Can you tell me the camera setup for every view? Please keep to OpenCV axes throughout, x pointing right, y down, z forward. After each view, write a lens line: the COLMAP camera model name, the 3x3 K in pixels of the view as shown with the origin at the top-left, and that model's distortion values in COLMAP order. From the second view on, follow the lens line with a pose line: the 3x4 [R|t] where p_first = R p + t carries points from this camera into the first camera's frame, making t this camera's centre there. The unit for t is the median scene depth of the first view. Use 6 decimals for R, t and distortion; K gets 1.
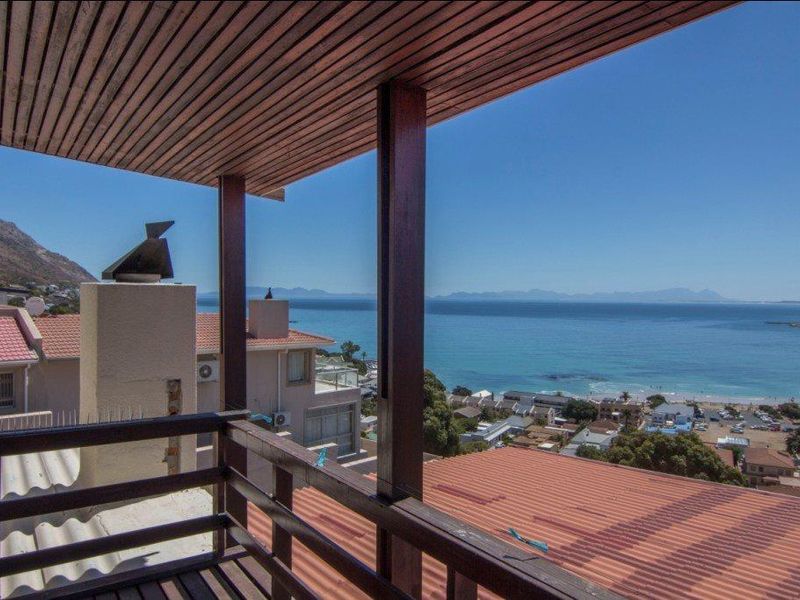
lens RADIAL K [[559.6, 0, 396.9], [0, 559.6, 305.1], [0, 0, 1]] dist [-0.000739, -0.019087]
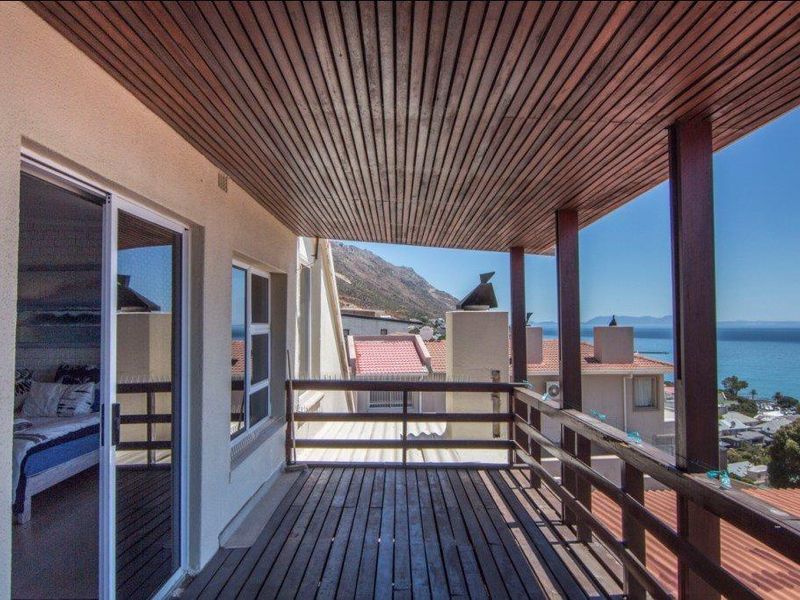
lens RADIAL K [[585.0, 0, 401.3], [0, 585.0, 301.5], [0, 0, 1]] dist [-0.003530, -0.009131]
pose [[0.812809, -0.037856, -0.581299, 0.169803], [0.002665, 0.998117, -0.061275, 0.017869], [0.582524, 0.048256, 0.811380, -0.246149]]
